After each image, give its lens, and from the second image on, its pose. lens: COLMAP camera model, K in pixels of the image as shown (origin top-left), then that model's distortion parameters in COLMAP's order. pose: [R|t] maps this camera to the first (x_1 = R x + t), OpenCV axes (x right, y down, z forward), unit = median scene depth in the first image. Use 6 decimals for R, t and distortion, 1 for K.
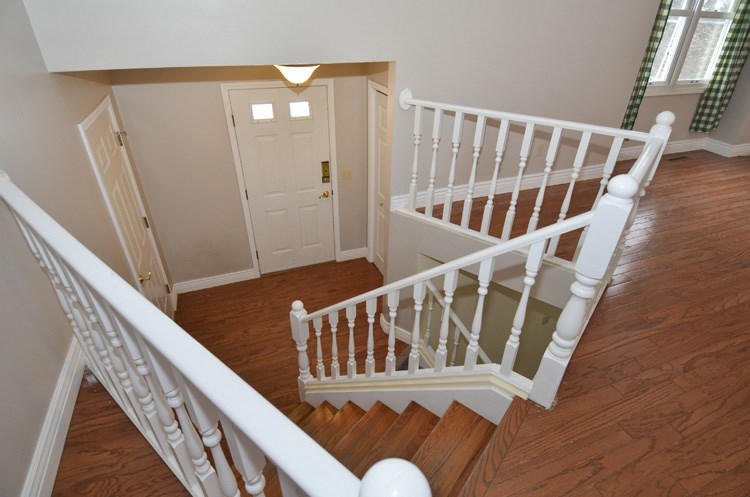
lens RADIAL K [[395.8, 0, 374.4], [0, 395.8, 253.5], [0, 0, 1]] dist [0.047392, -0.043412]
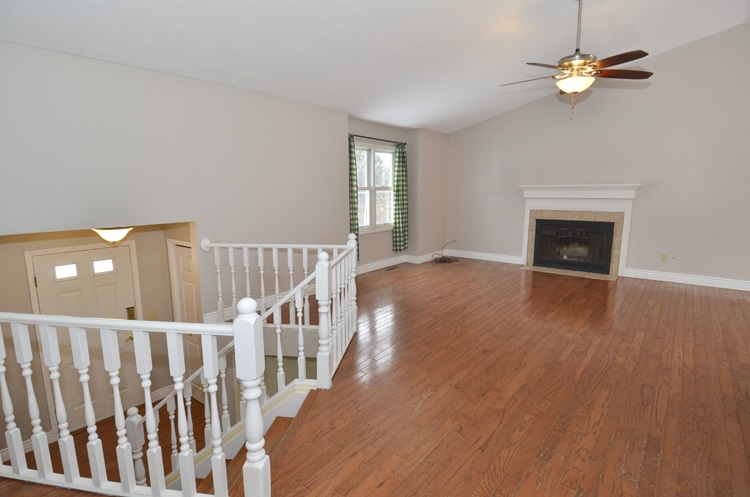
lens RADIAL K [[395.8, 0, 374.4], [0, 395.8, 253.5], [0, 0, 1]] dist [0.047392, -0.043412]
pose [[0.865203, -0.100782, 0.491189, -0.080913], [0.277785, 0.911870, -0.302206, 0.192418], [-0.417444, 0.397914, 0.816949, -0.324503]]
